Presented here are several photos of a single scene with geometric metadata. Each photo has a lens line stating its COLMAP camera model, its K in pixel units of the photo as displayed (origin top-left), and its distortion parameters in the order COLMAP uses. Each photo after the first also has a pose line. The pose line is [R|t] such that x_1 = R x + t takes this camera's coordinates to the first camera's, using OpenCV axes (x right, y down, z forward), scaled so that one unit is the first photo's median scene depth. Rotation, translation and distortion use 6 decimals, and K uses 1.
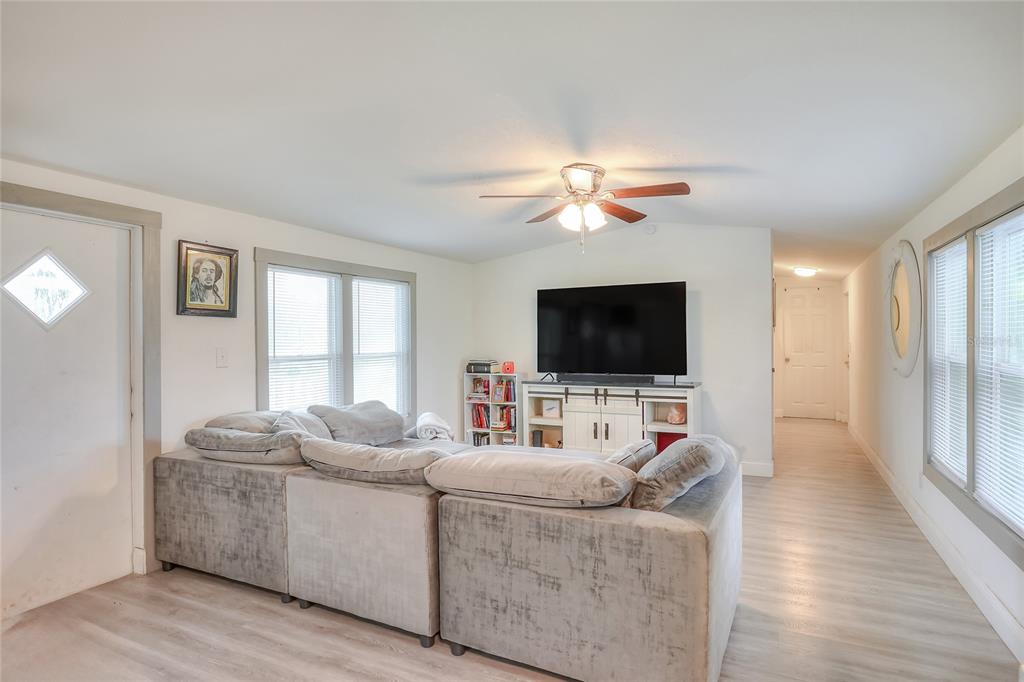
lens RADIAL K [[536.3, 0, 508.0], [0, 536.3, 340.1], [0, 0, 1]] dist [-0.036275, 0.000090]
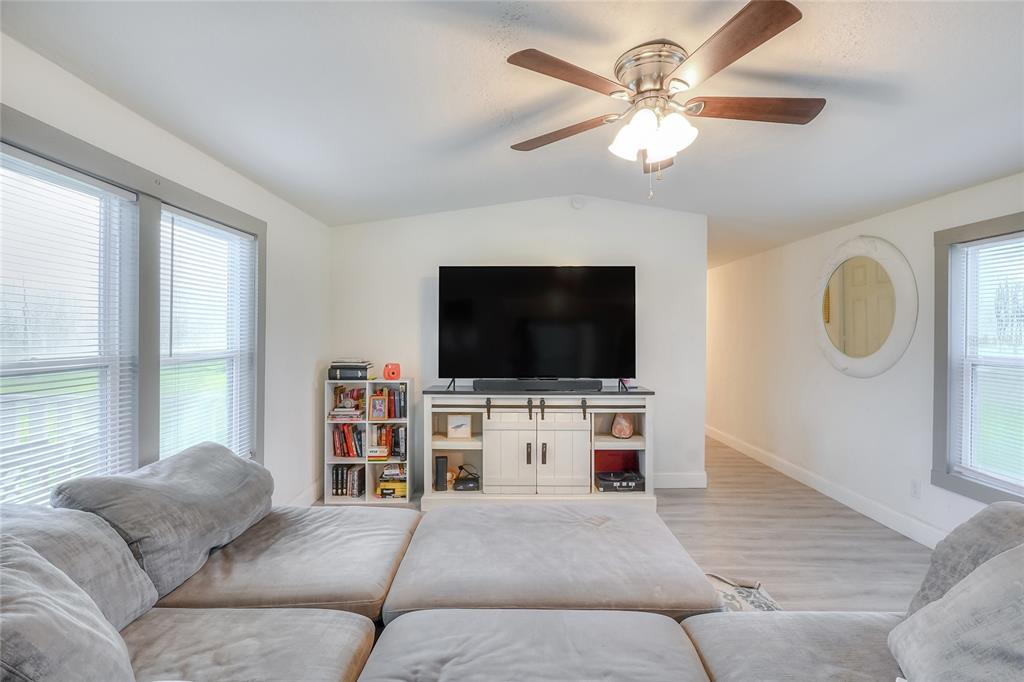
lens RADIAL K [[494.2, 0, 517.5], [0, 494.2, 336.3], [0, 0, 1]] dist [-0.018798, 0.002397]
pose [[0.893795, 0.010864, 0.448344, -0.161580], [-0.012290, 0.999924, 0.000270, 0.001527], [-0.448307, -0.005751, 0.893861, 0.358442]]
